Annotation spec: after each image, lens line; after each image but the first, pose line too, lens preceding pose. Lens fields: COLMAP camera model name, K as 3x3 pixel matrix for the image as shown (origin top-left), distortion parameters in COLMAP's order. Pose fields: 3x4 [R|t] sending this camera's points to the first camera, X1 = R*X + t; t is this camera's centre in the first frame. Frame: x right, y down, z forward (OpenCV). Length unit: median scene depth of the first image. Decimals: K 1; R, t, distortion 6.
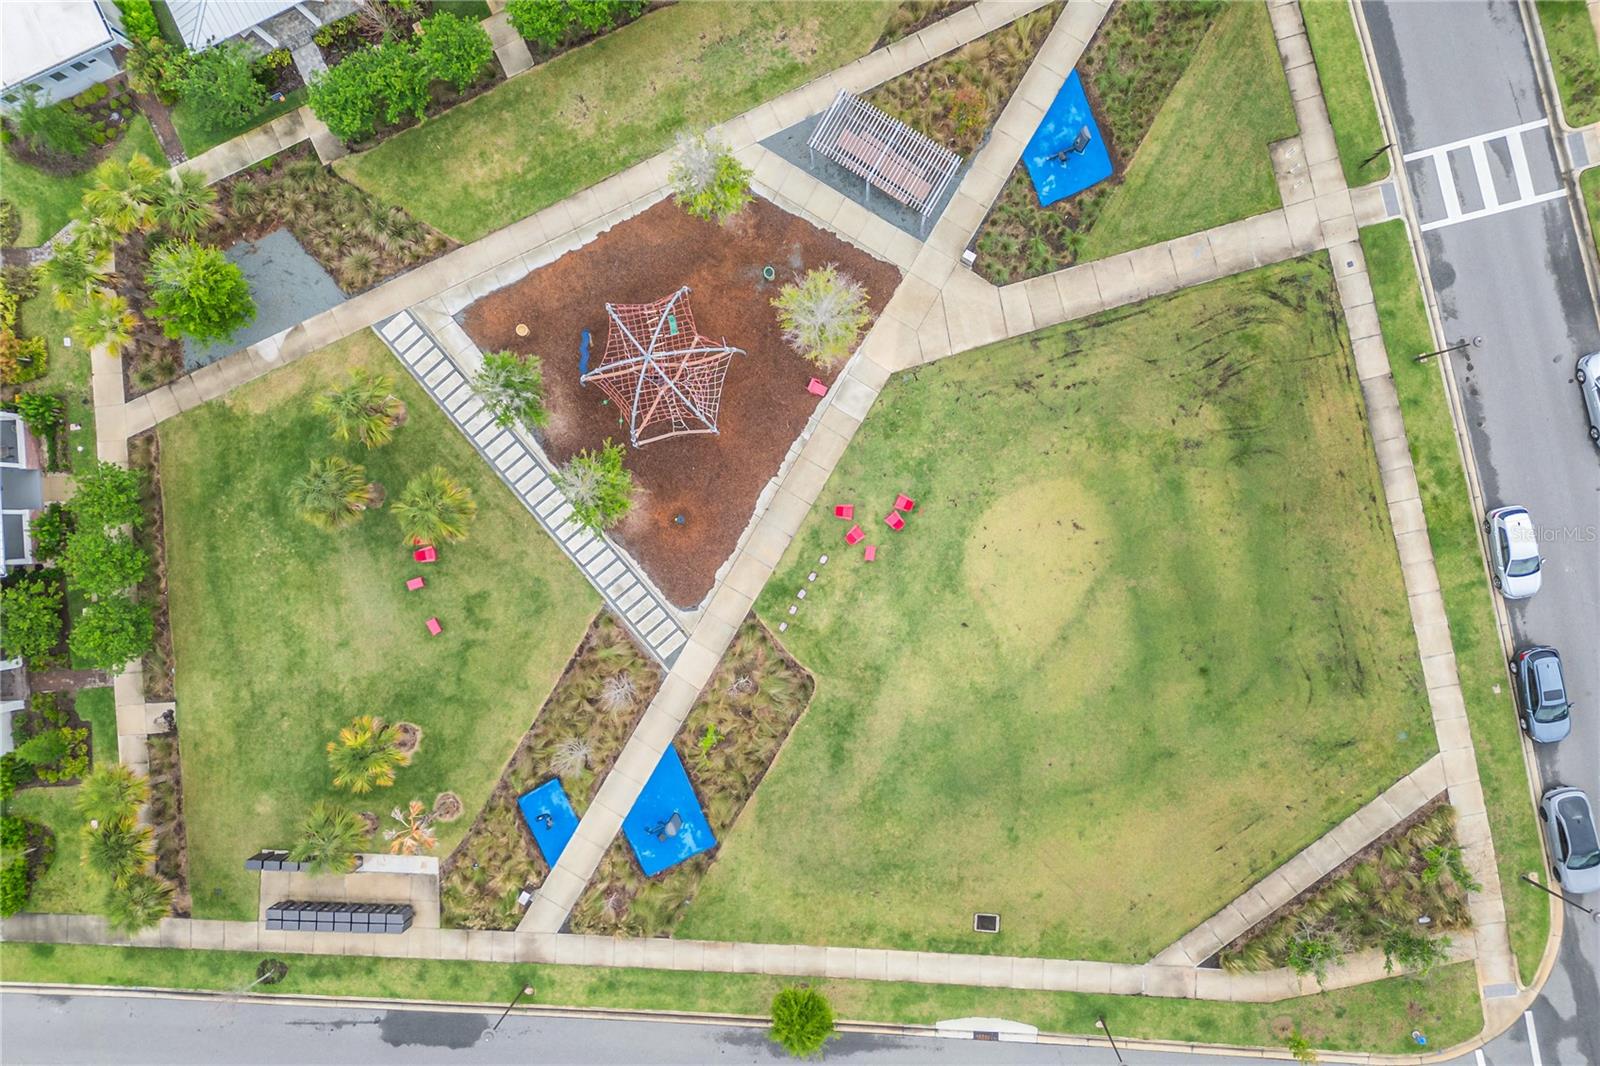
lens RADIAL K [[1129.8, 0, 813.4], [0, 1129.8, 533.8], [0, 0, 1]] dist [0.079421, -0.086454]
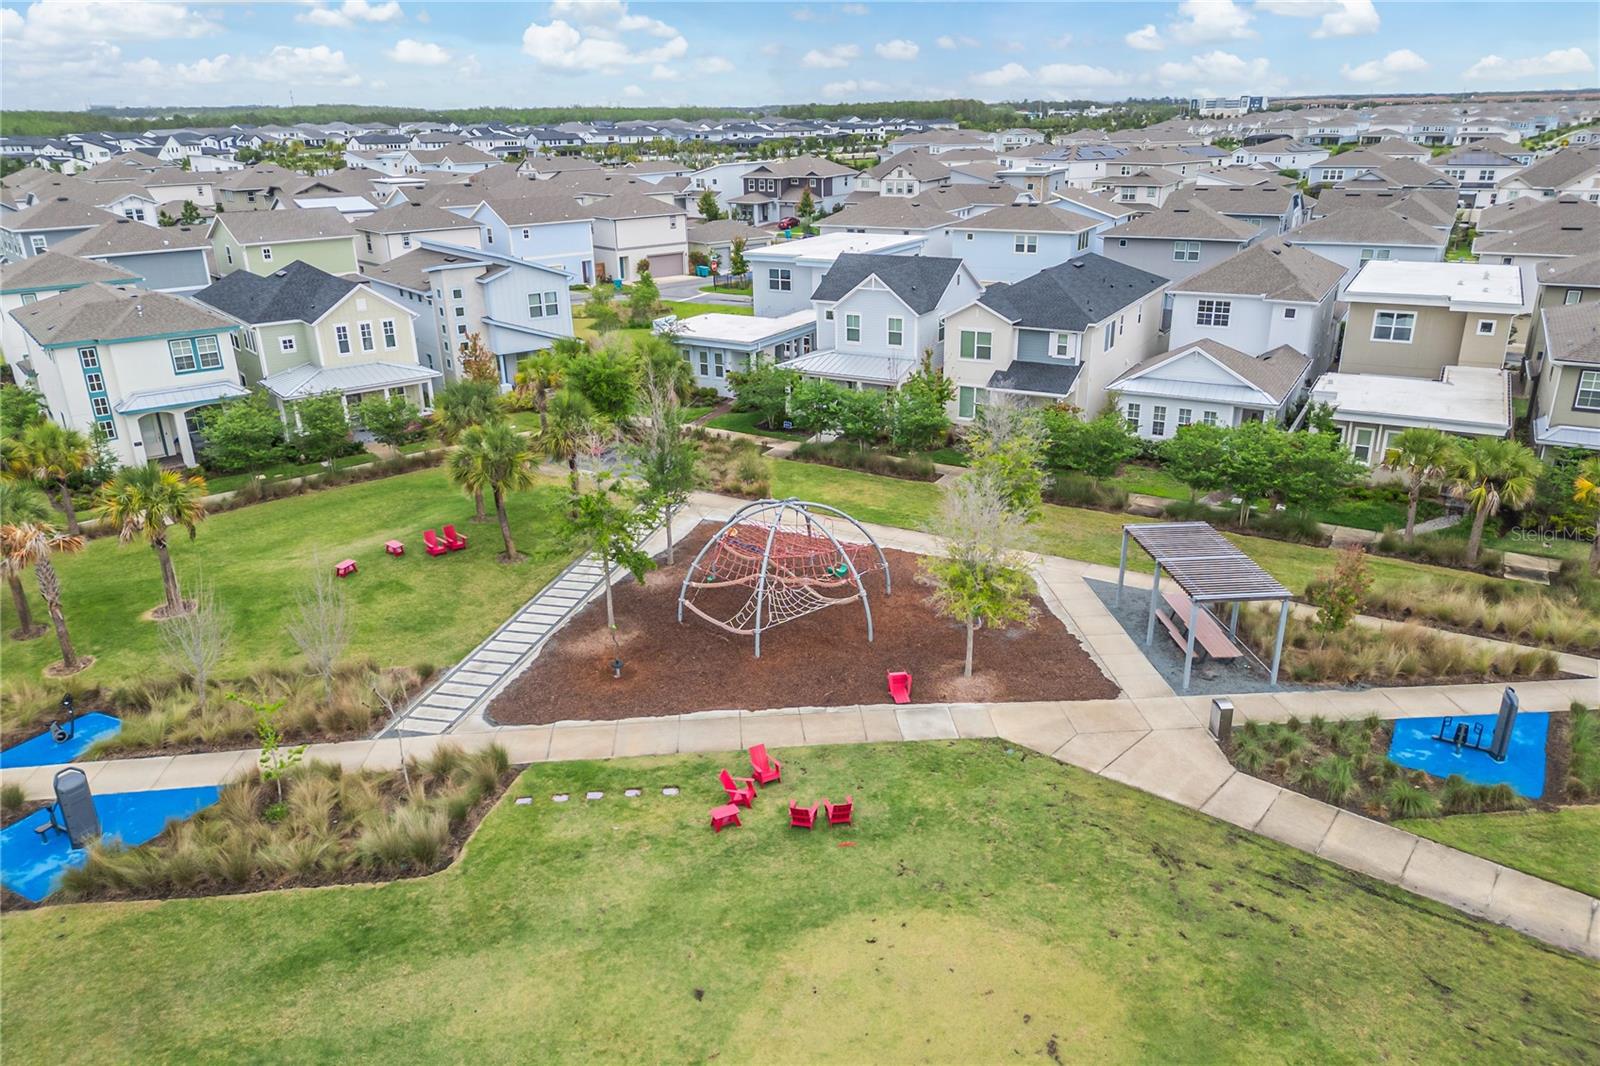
lens RADIAL K [[1129.8, 0, 813.4], [0, 1129.8, 533.8], [0, 0, 1]] dist [0.079421, -0.086454]
pose [[0.591109, 0.323528, -0.738864, 0.417317], [-0.805994, 0.201650, -0.556517, 0.248475], [-0.031057, 0.924482, 0.379958, 0.667561]]
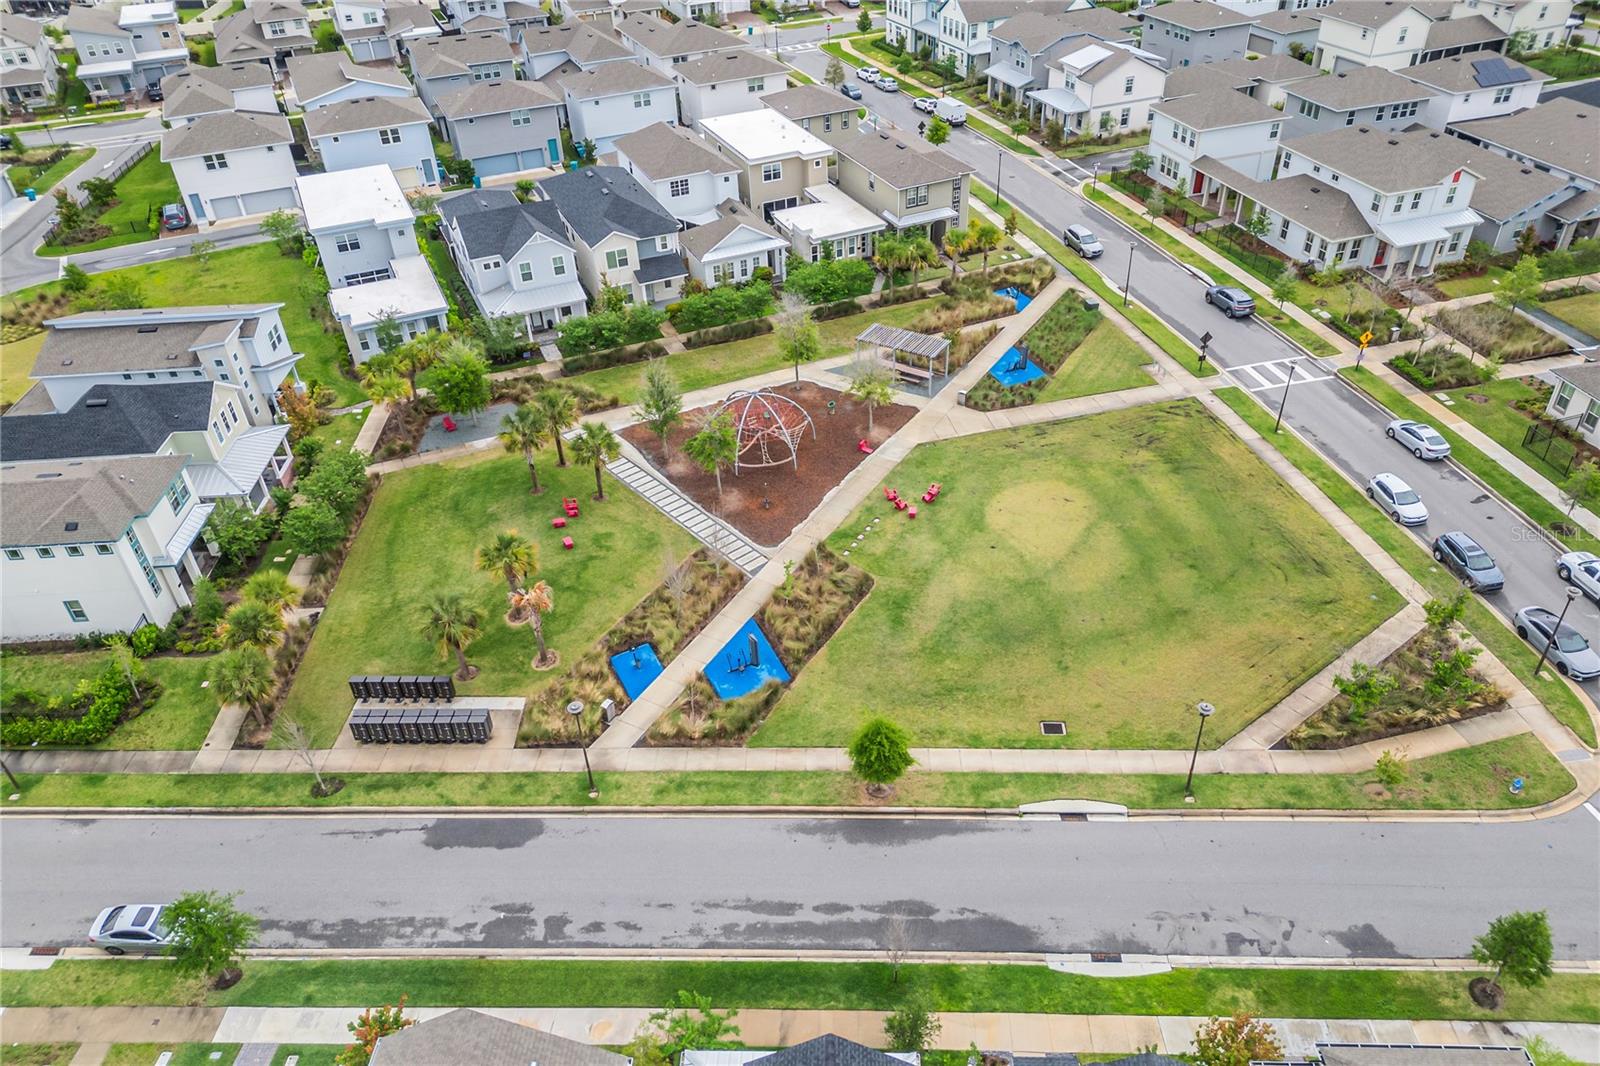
lens RADIAL K [[1129.8, 0, 813.4], [0, 1129.8, 533.8], [0, 0, 1]] dist [0.079421, -0.086454]
pose [[0.999798, 0.012579, 0.015659, -0.082824], [0.005525, 0.577272, -0.816533, 1.077651], [-0.019311, 0.816455, 0.577086, 0.269968]]
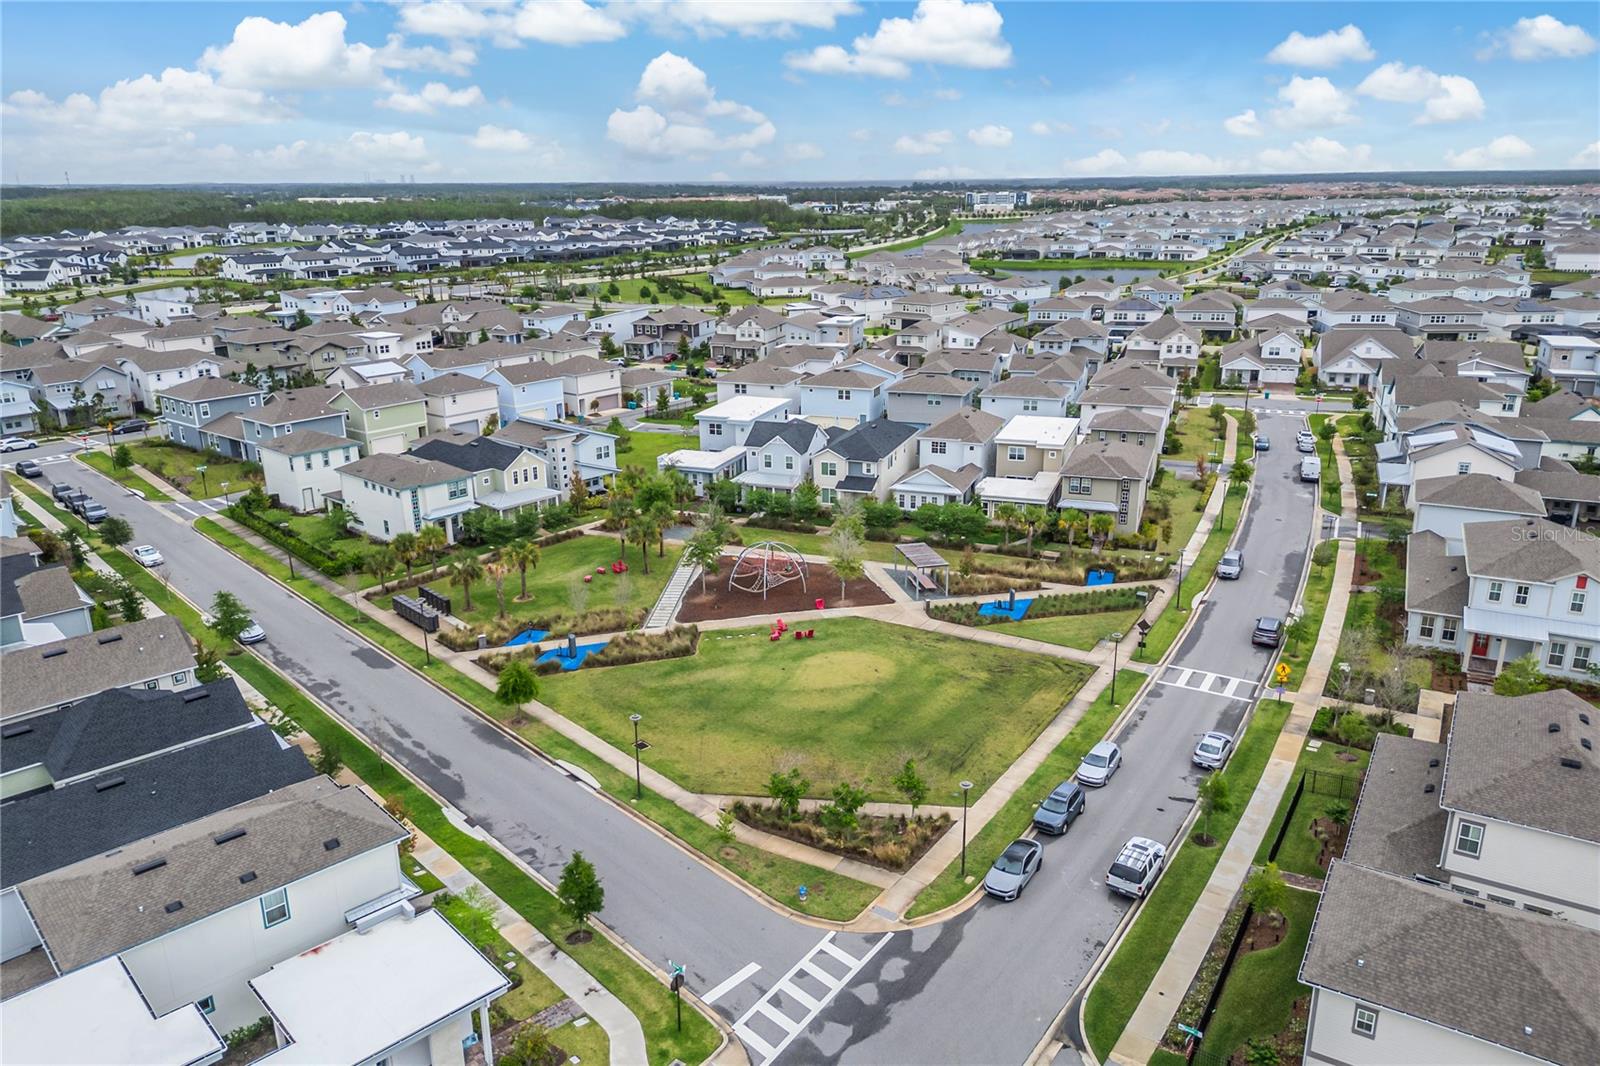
lens RADIAL K [[1129.8, 0, 813.4], [0, 1129.8, 533.8], [0, 0, 1]] dist [0.079421, -0.086454]
pose [[0.716237, 0.250217, -0.651457, 1.142913], [-0.696780, 0.204578, -0.687492, 1.096397], [-0.038748, 0.946329, 0.320873, 0.302805]]
